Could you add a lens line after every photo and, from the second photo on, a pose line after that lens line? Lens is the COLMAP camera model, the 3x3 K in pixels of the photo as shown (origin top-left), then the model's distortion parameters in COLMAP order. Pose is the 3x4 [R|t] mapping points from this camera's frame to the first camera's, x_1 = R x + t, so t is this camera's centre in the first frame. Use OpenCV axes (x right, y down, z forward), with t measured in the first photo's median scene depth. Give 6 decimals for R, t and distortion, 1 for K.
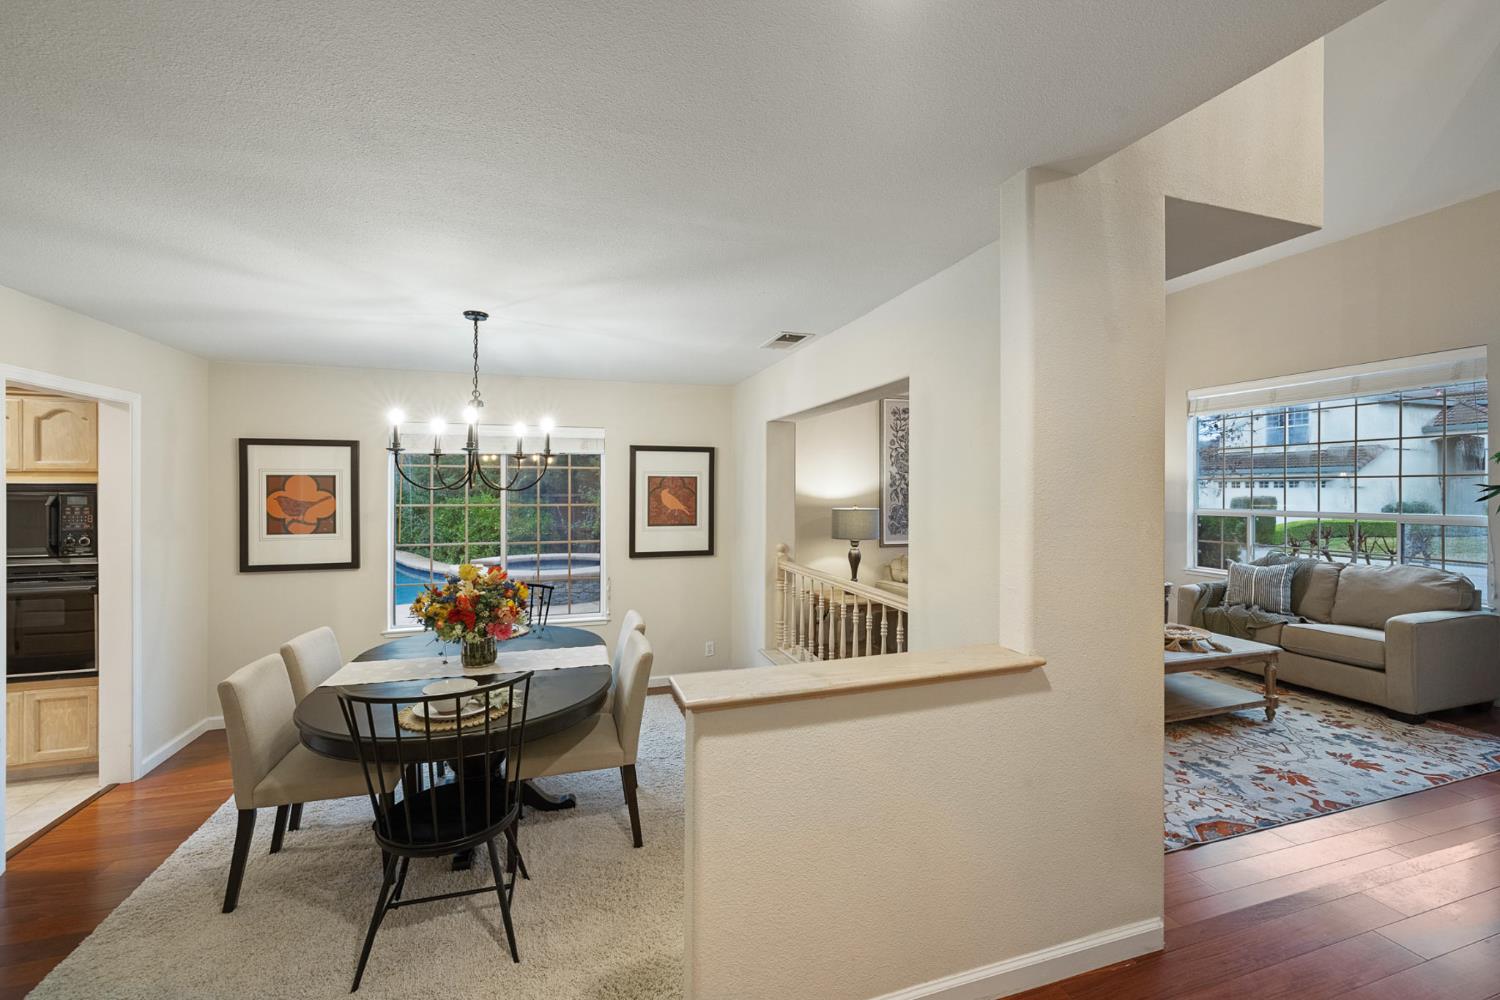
lens RADIAL K [[611.4, 0, 752.0], [0, 611.4, 492.5], [0, 0, 1]] dist [0.002656, 0.000244]
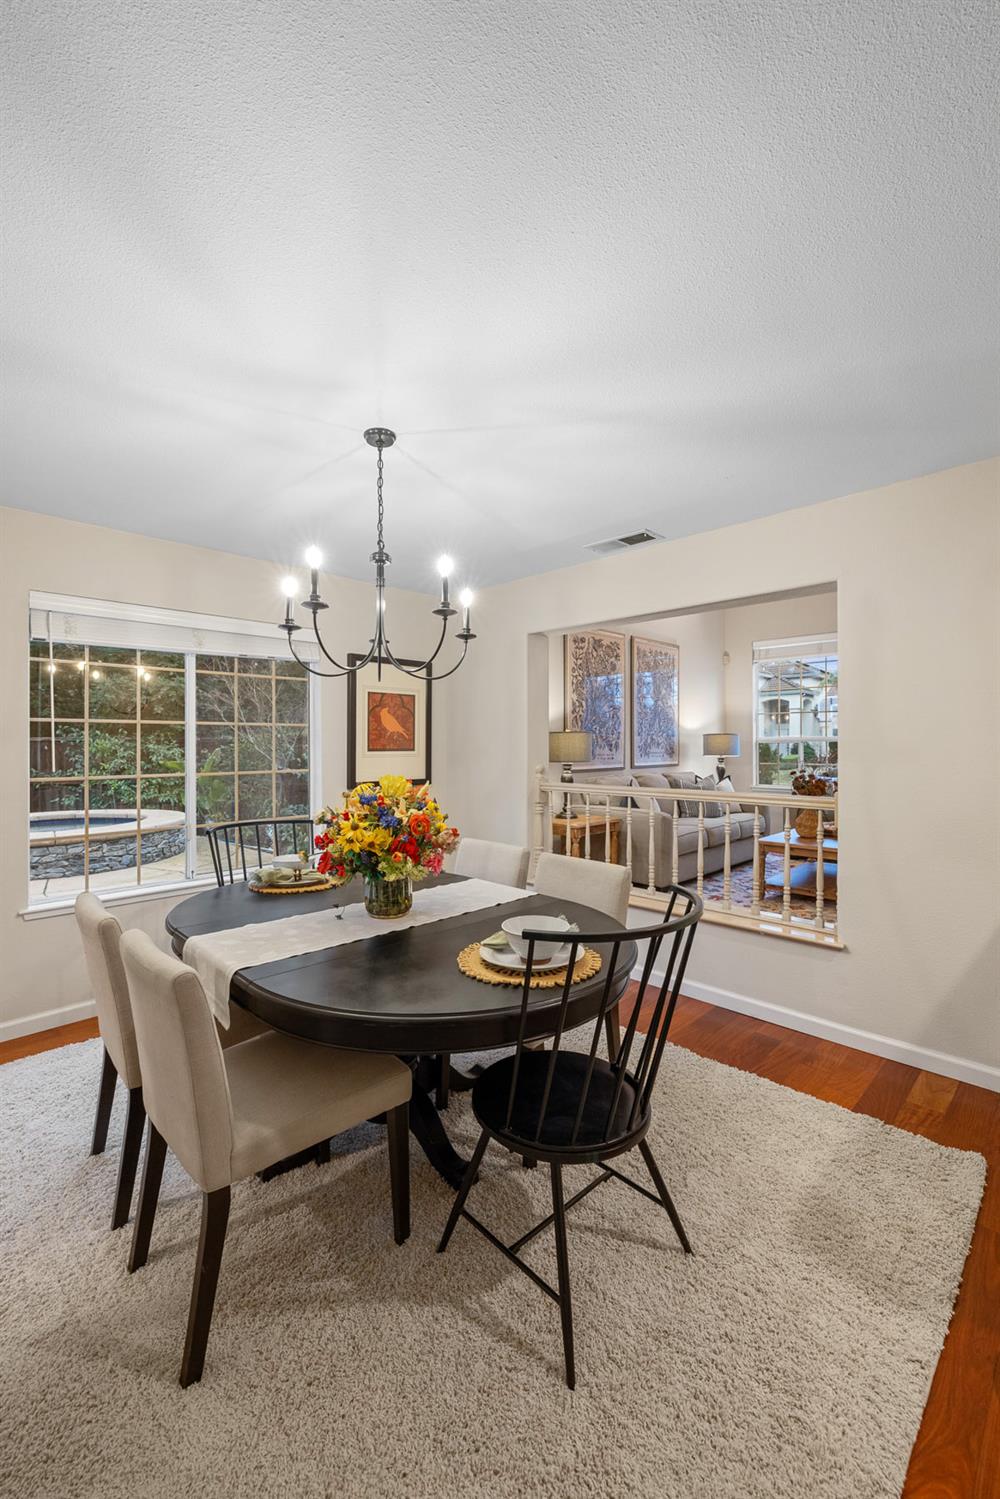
lens RADIAL K [[611.0, 0, 502.4], [0, 611.0, 742.4], [0, 0, 1]] dist [0.002656, 0.000244]
pose [[0.895212, -0.004637, 0.445617, -0.376739], [0.005506, 0.999985, -0.000656, 0.044403], [-0.445607, 0.003041, 0.895224, 0.163067]]
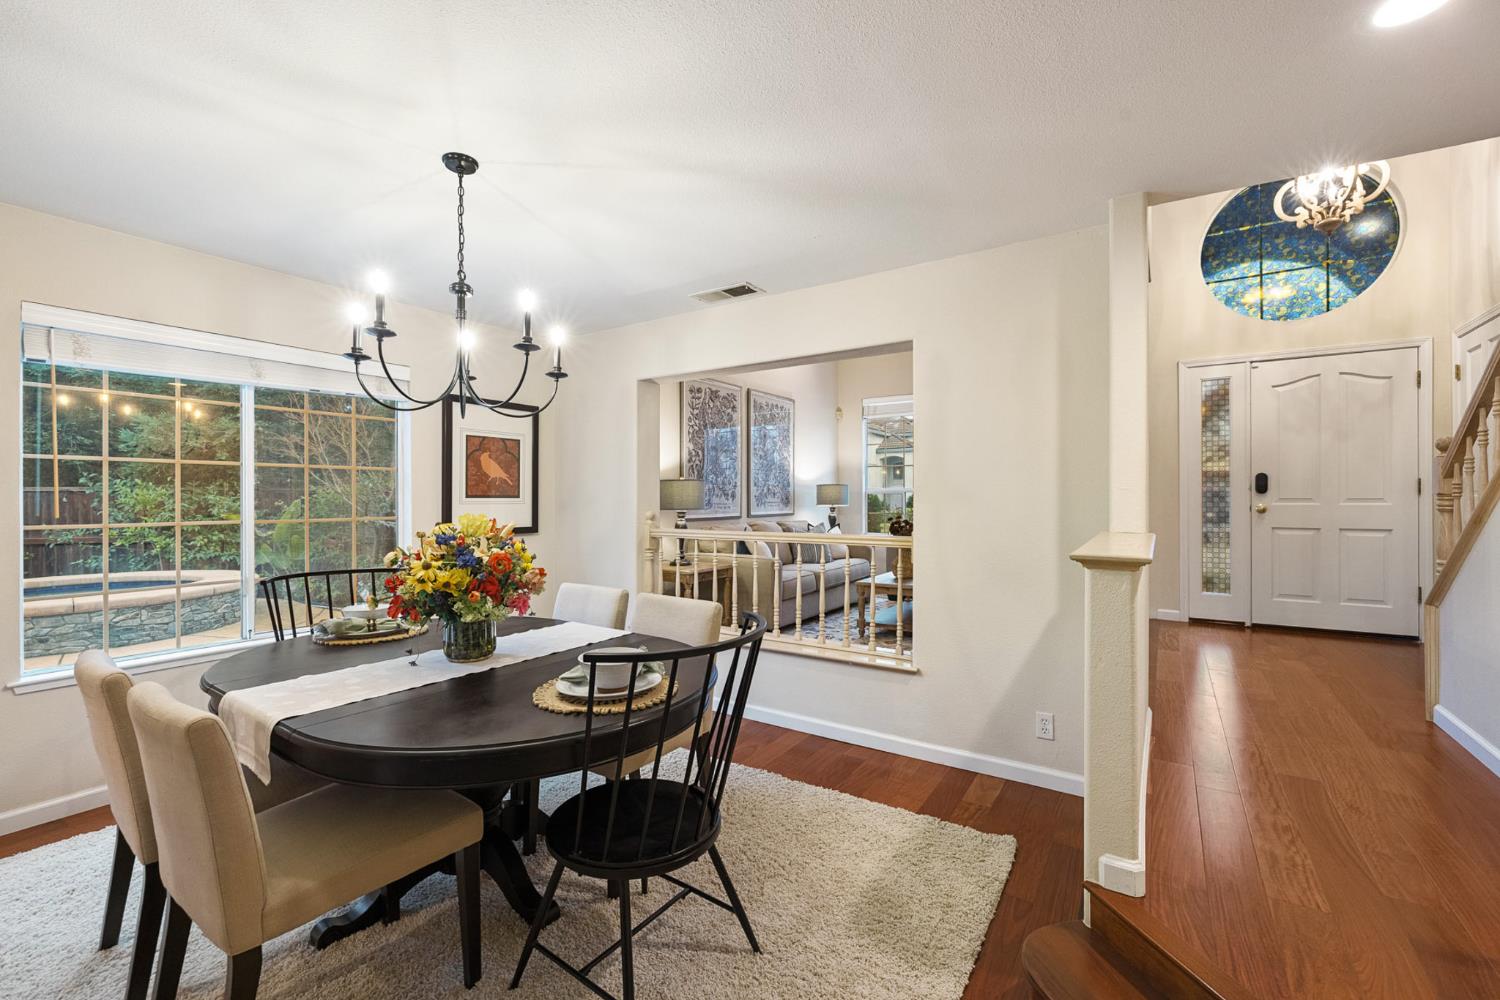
lens RADIAL K [[611.4, 0, 757.4], [0, 611.4, 498.1], [0, 0, 1]] dist [0.002656, 0.000244]
pose [[0.788216, -0.004896, 0.615380, -0.359019], [0.004438, 0.999988, 0.002273, 0.055282], [-0.615383, 0.000939, 0.788227, 0.136164]]
